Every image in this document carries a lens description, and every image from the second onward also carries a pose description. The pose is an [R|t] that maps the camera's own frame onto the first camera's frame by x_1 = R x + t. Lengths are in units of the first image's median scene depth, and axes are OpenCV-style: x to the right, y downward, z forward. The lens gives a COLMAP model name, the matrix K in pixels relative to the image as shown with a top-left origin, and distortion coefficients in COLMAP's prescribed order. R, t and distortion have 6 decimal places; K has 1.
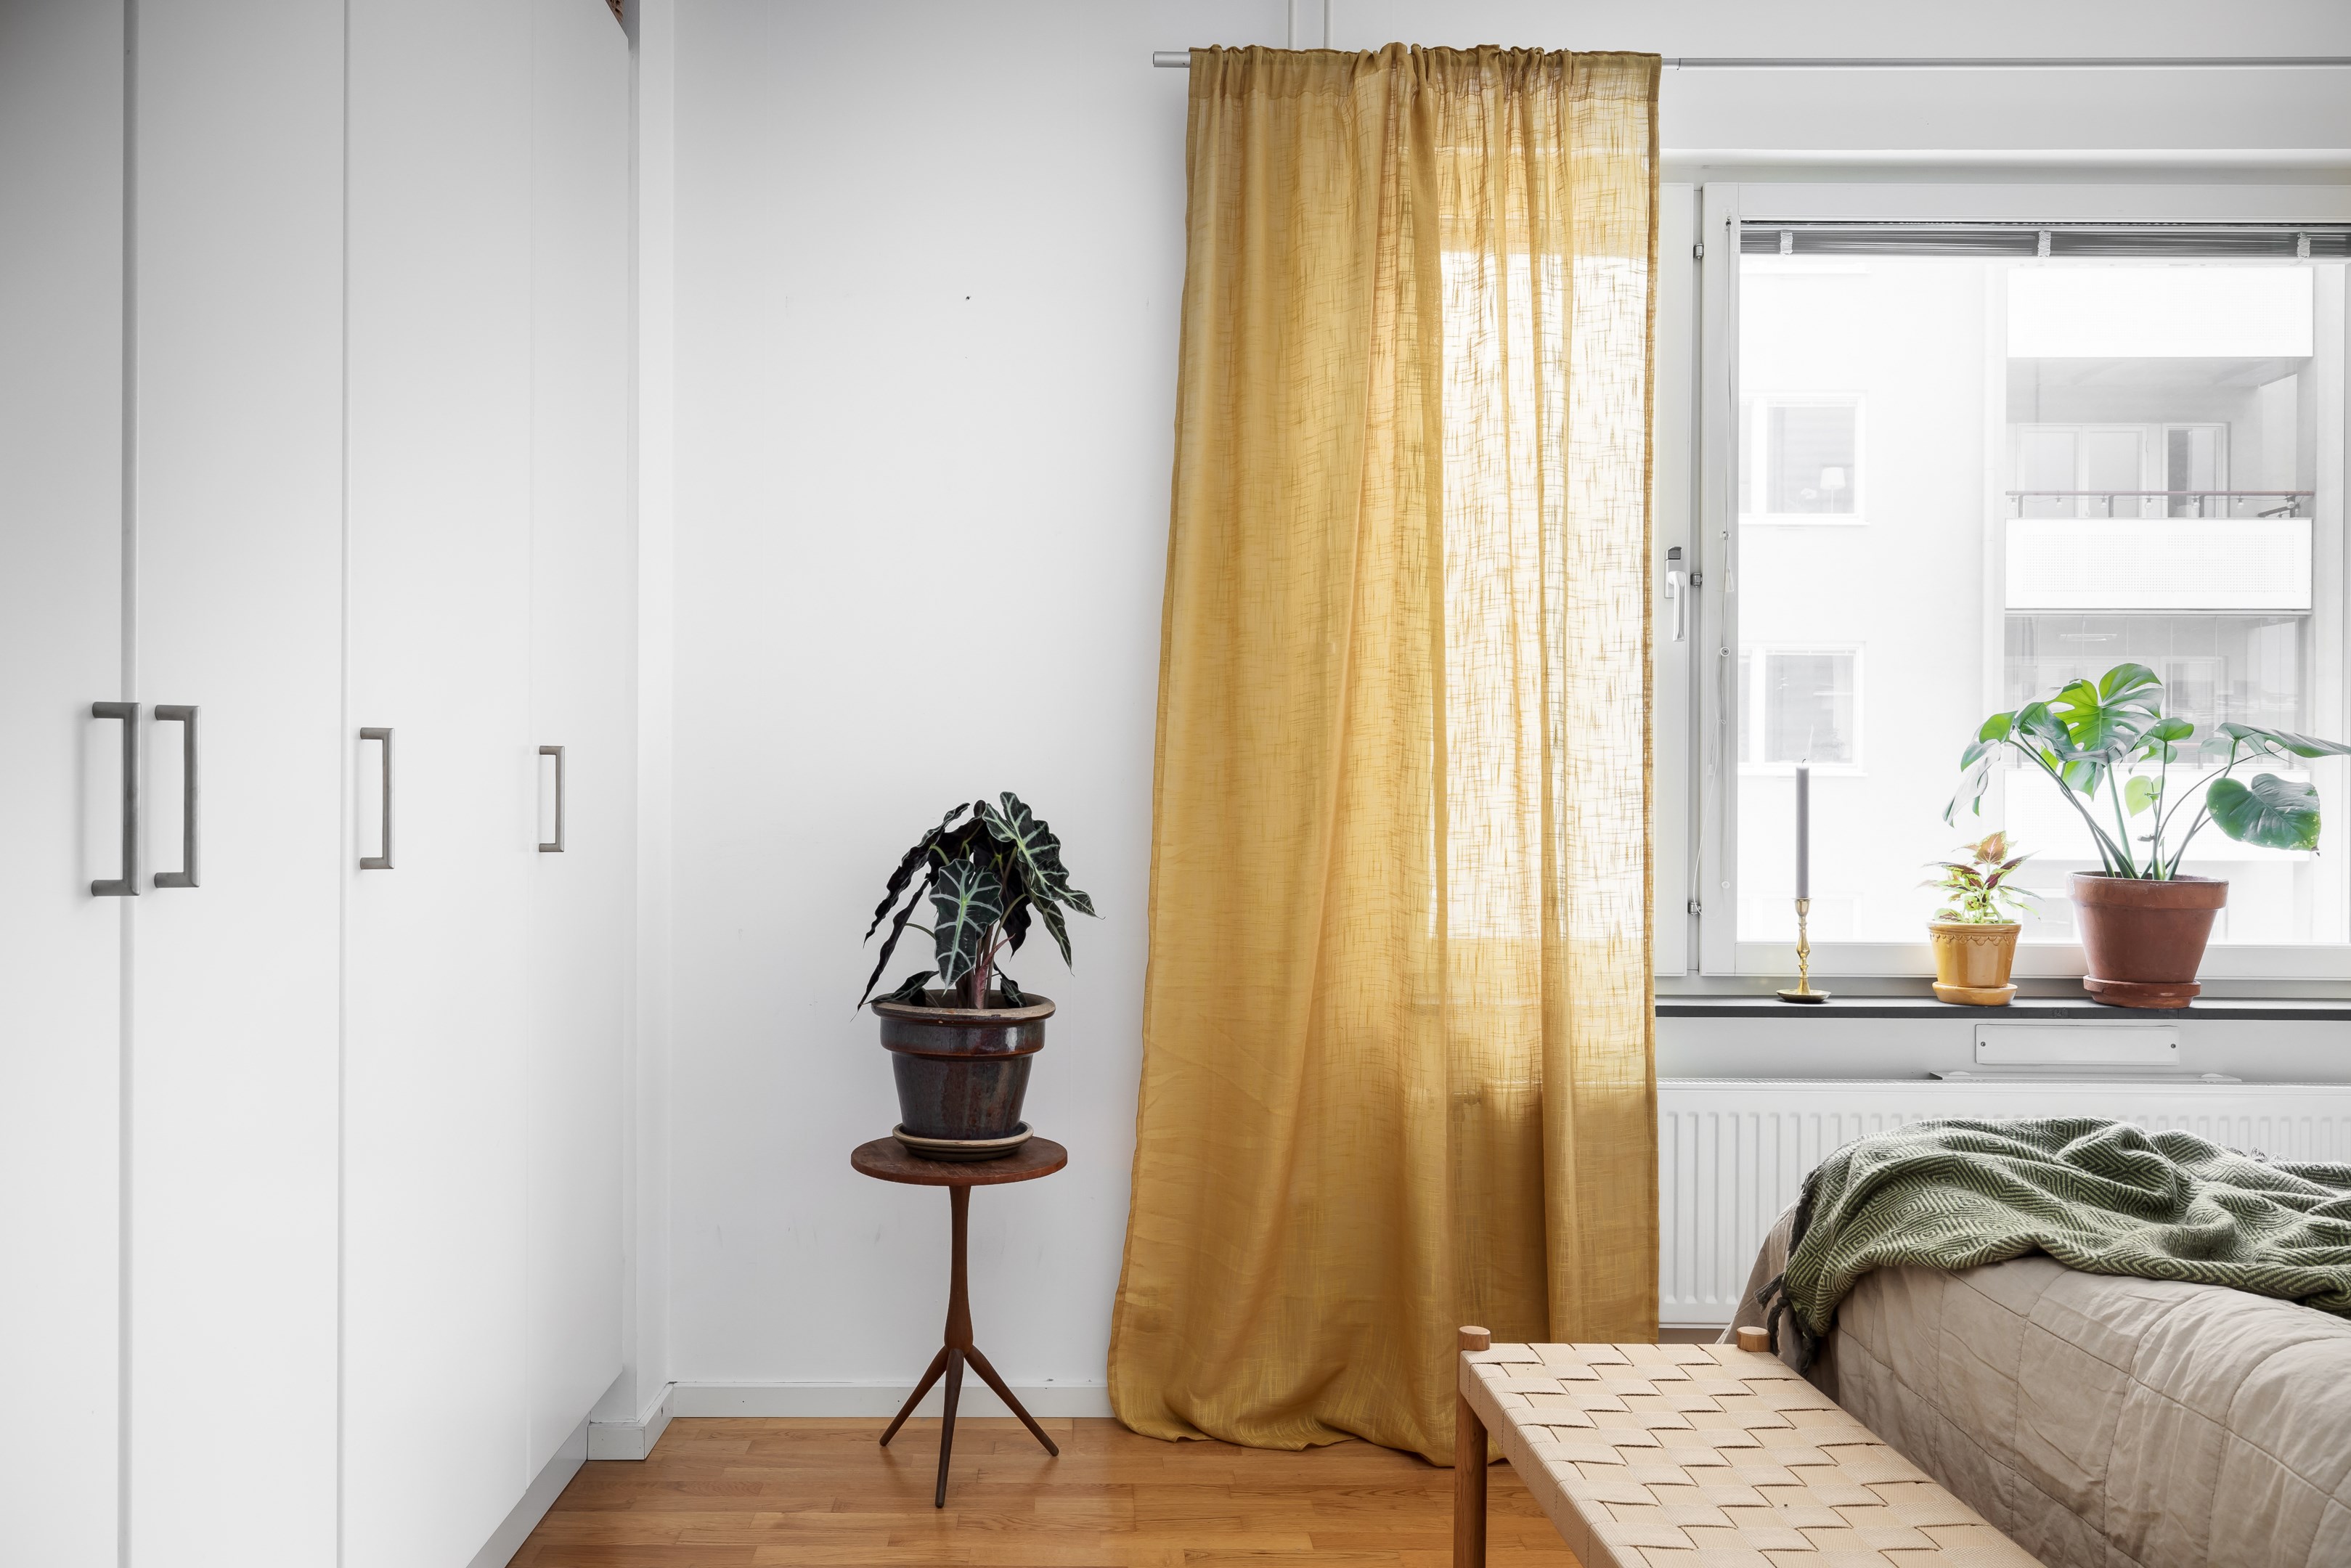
lens RADIAL K [[1826.5, 0, 1175.7], [0, 1826.5, 793.1], [0, 0, 1]] dist [-0.005771, -0.000319]
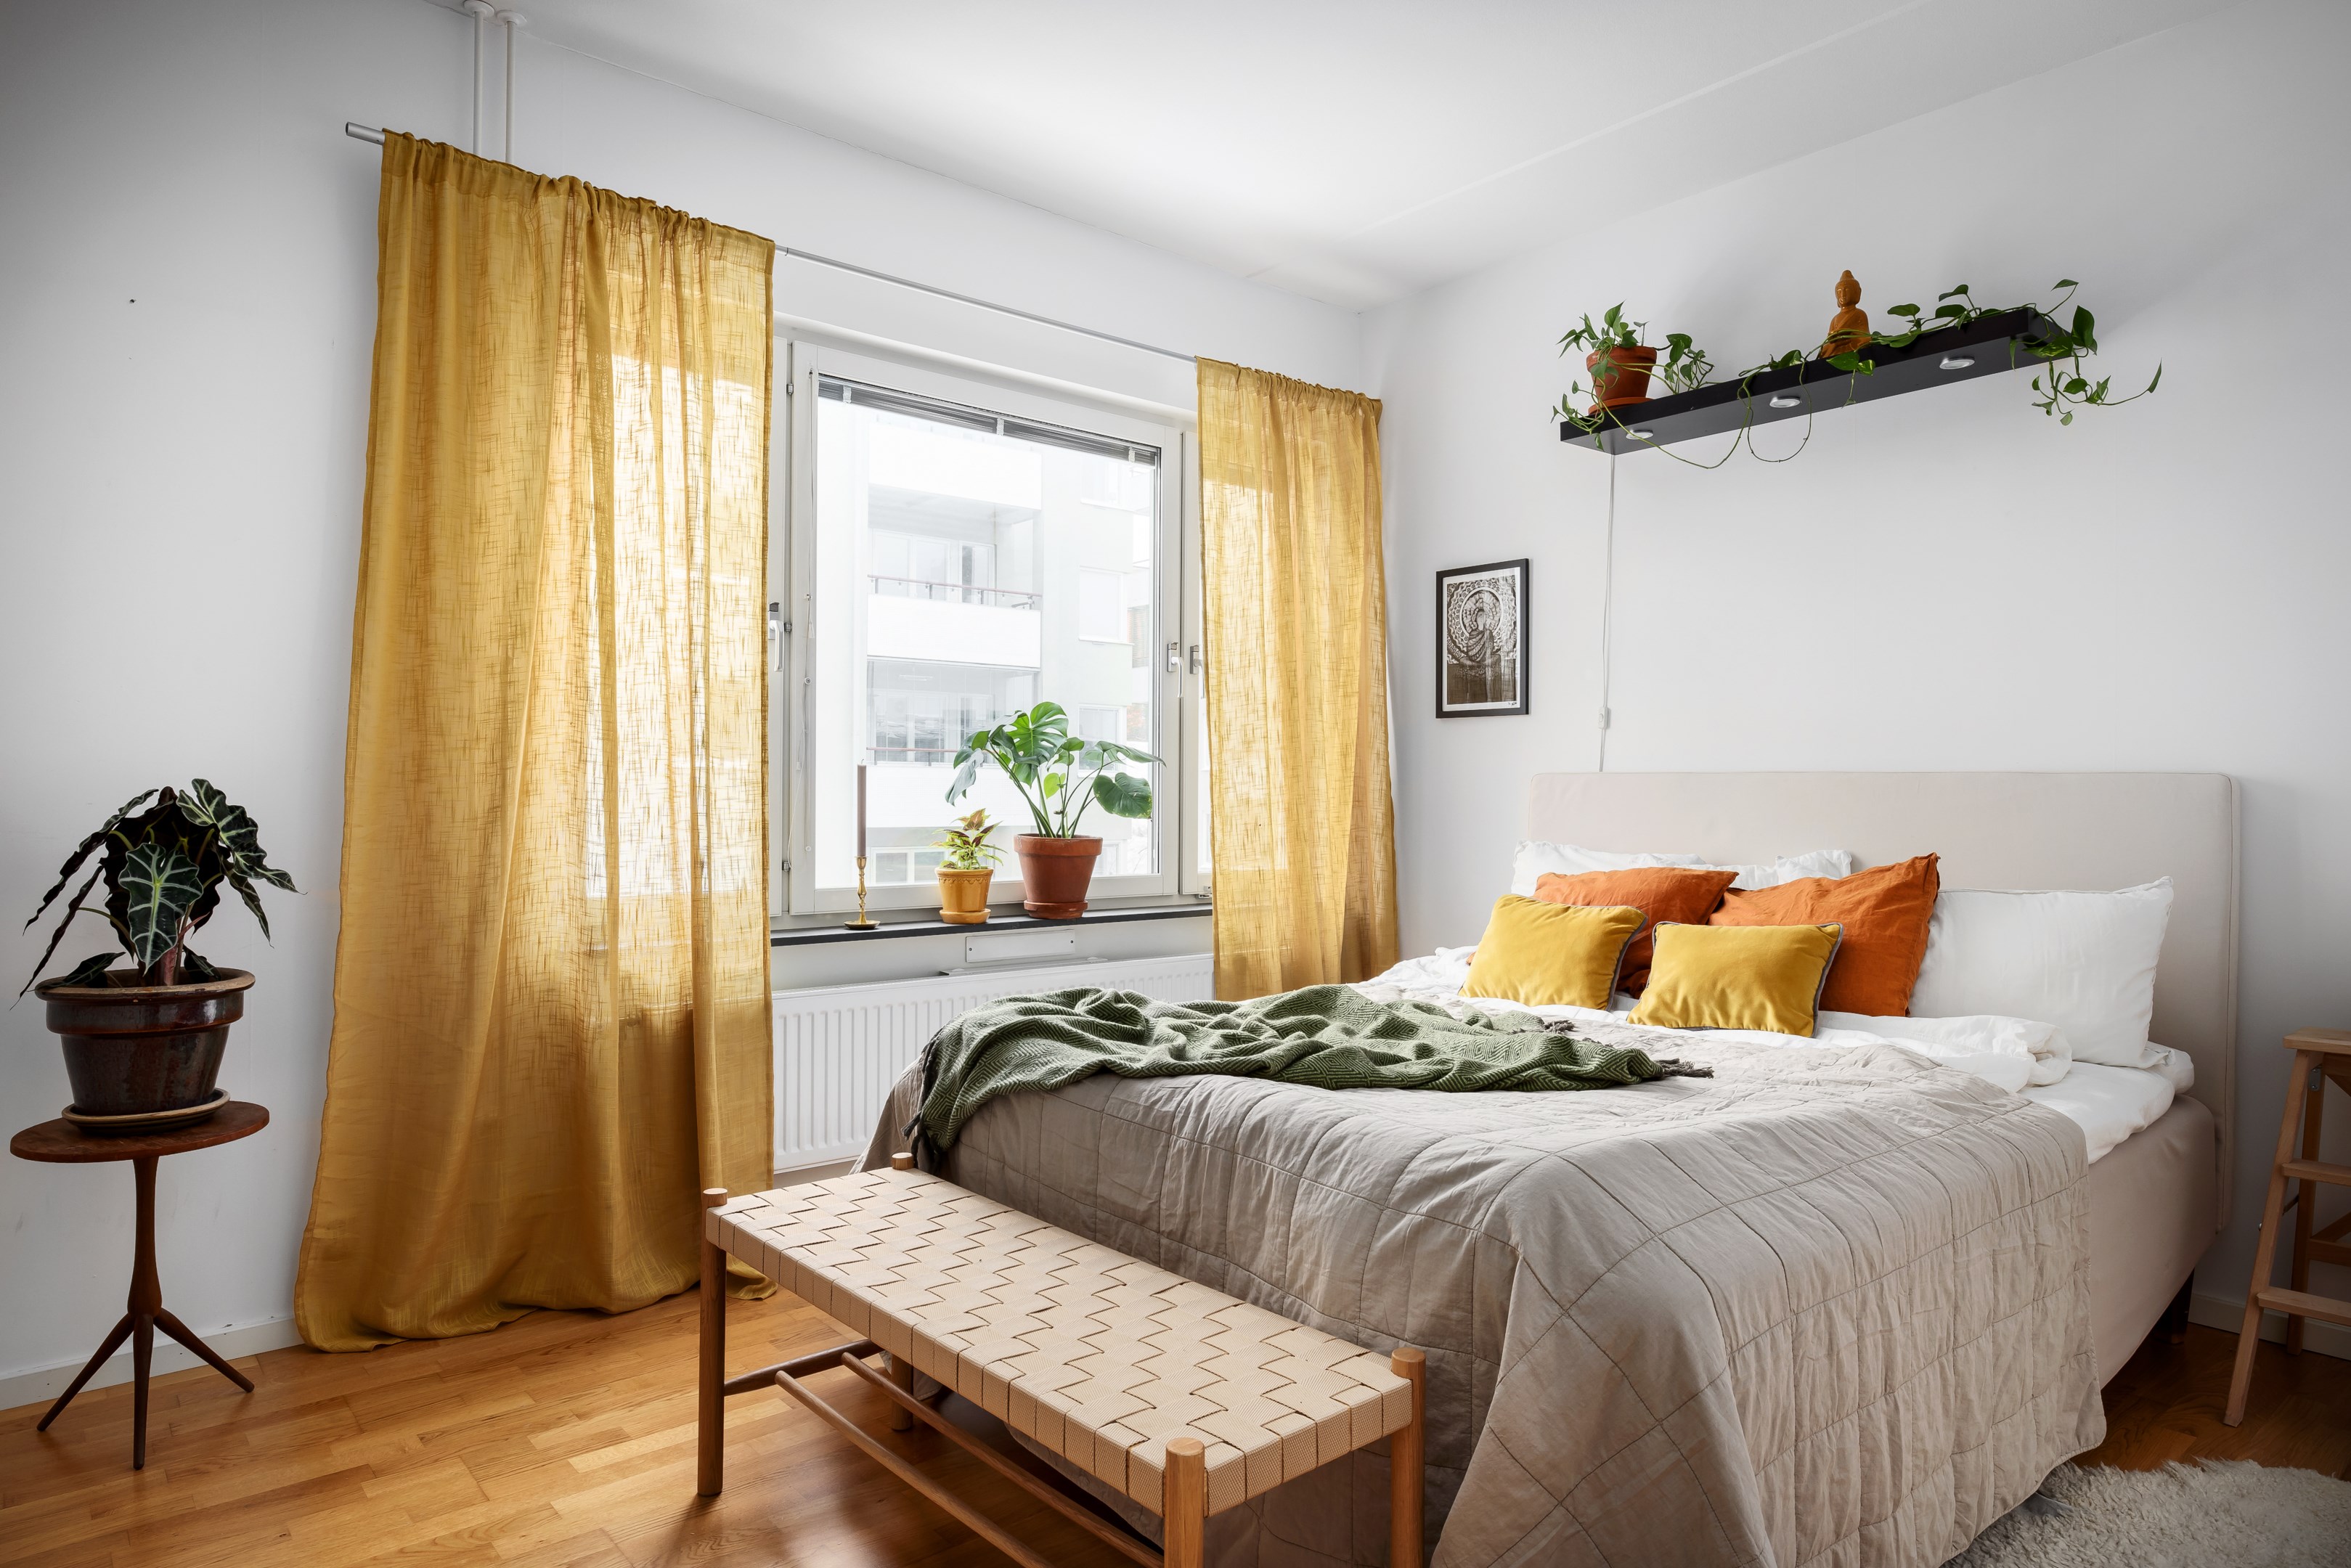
lens RADIAL K [[1370.8, 0, 1175.7], [0, 1370.8, 781.6], [0, 0, 1]] dist [-0.005314, -0.001179]
pose [[0.758725, 0.005295, 0.651390, -0.173714], [-0.006037, 0.999981, -0.001096, -0.001553], [-0.651383, -0.003101, 0.758742, 0.026991]]
